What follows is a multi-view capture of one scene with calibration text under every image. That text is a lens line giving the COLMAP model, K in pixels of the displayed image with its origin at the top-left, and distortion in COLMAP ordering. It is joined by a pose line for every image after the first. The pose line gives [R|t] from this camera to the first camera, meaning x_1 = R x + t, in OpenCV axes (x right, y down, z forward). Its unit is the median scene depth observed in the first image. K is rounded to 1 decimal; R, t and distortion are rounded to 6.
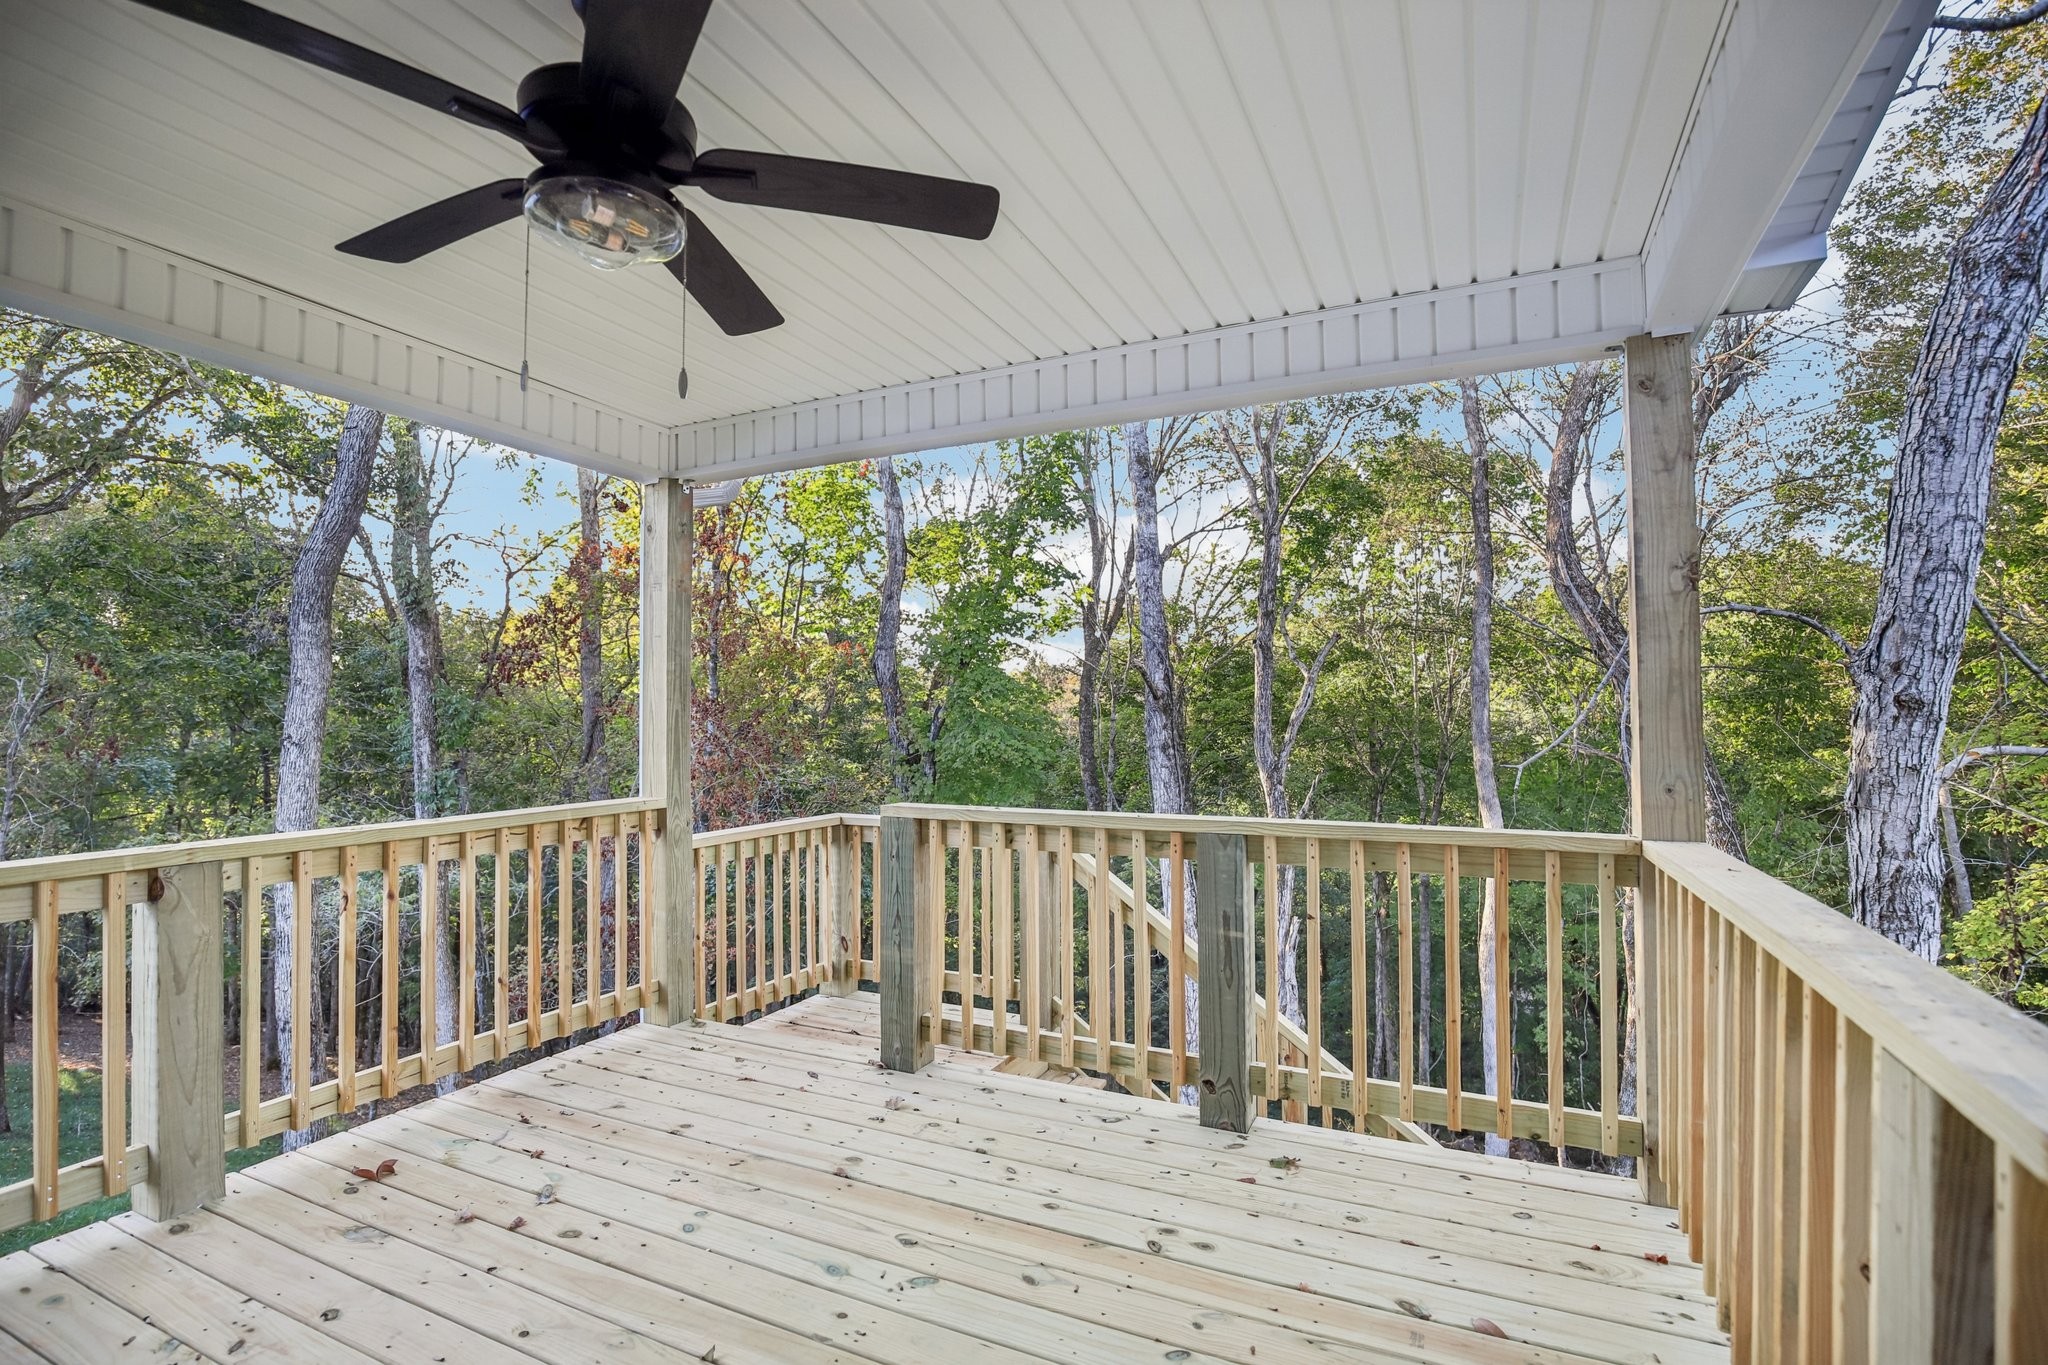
lens RADIAL K [[960.6, 0, 1036.3], [0, 960.6, 682.8], [0, 0, 1]] dist [-0.015570, 0.001719]
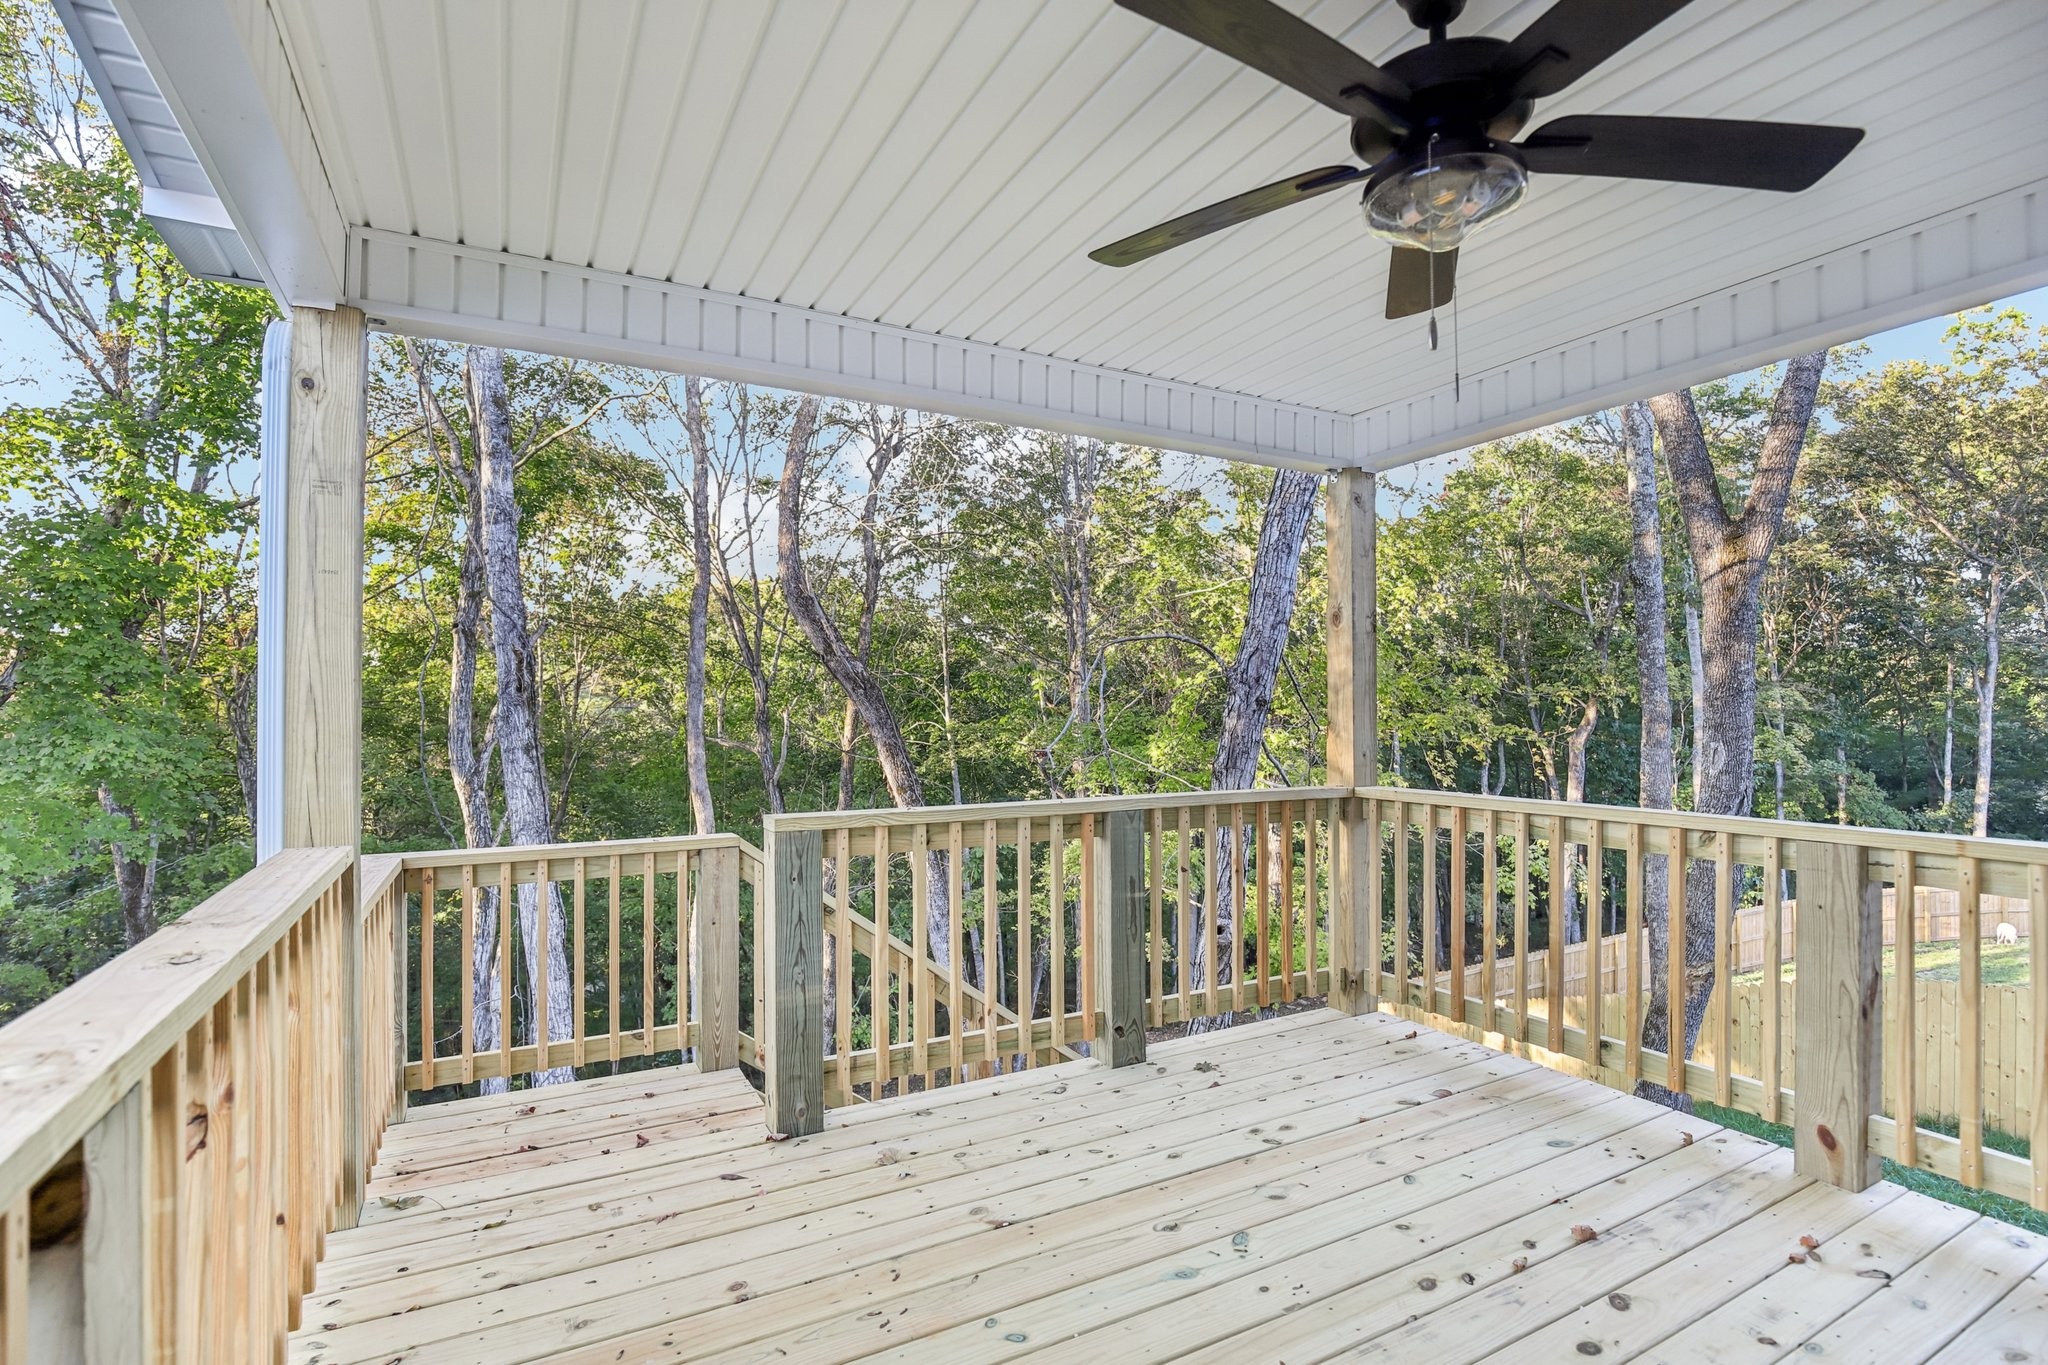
lens RADIAL K [[960.6, 0, 1038.7], [0, 960.6, 702.1], [0, 0, 1]] dist [-0.015570, 0.001719]
pose [[0.588262, 0.008437, 0.808627, -0.761404], [-0.026690, 0.999603, 0.008987, 0.020115], [-0.808230, -0.026869, 0.588253, 0.394609]]
